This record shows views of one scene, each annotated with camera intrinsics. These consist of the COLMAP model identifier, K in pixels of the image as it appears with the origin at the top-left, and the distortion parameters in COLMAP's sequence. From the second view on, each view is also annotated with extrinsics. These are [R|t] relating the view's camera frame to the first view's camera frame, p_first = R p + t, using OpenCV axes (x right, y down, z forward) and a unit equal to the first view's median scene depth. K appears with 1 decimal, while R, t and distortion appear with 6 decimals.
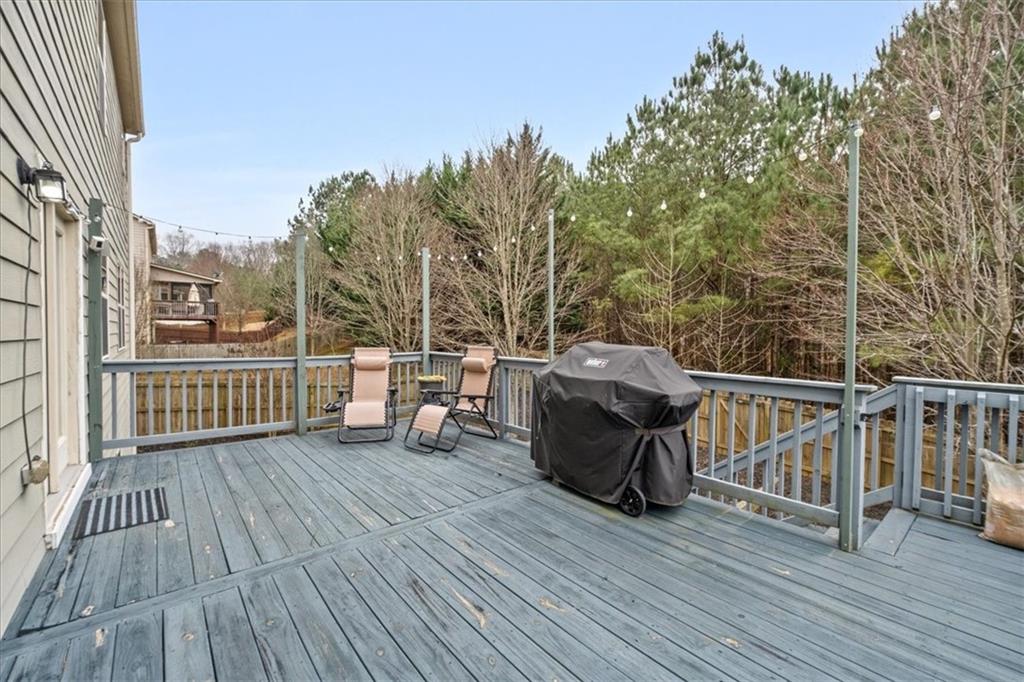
lens RADIAL K [[437.8, 0, 515.0], [0, 437.8, 350.1], [0, 0, 1]] dist [-0.004300, -0.000391]
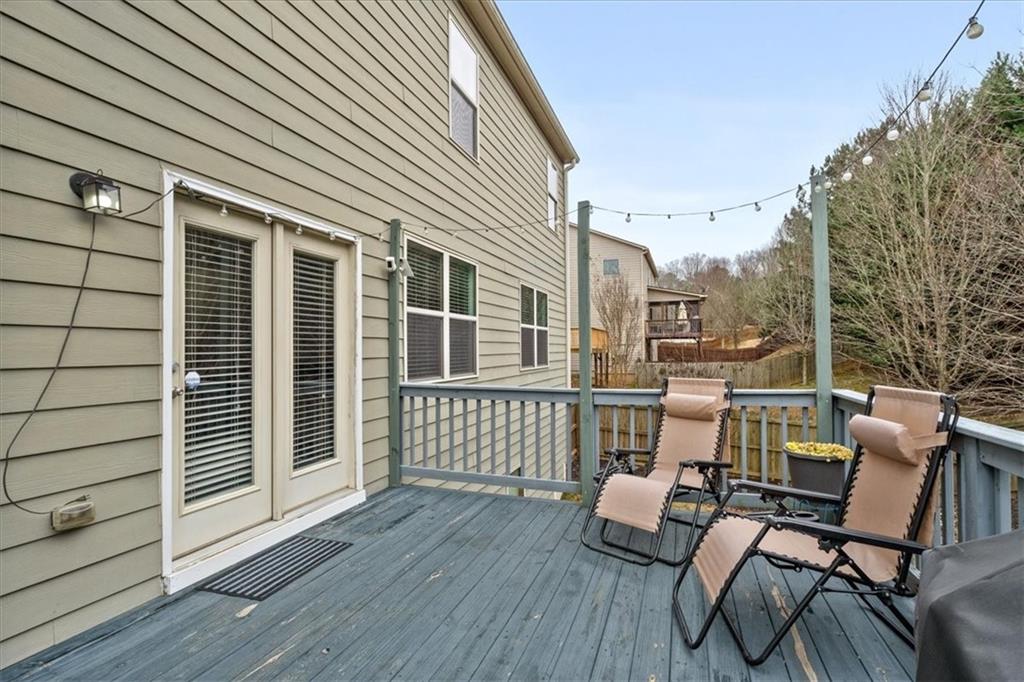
lens RADIAL K [[491.8, 0, 512.0], [0, 491.8, 341.0], [0, 0, 1]] dist [-0.000565, -0.000288]
pose [[0.512909, -0.026375, -0.858038, 0.068950], [-0.022989, 0.998747, -0.044443, -0.014778], [0.858135, 0.042520, 0.511660, 0.358341]]
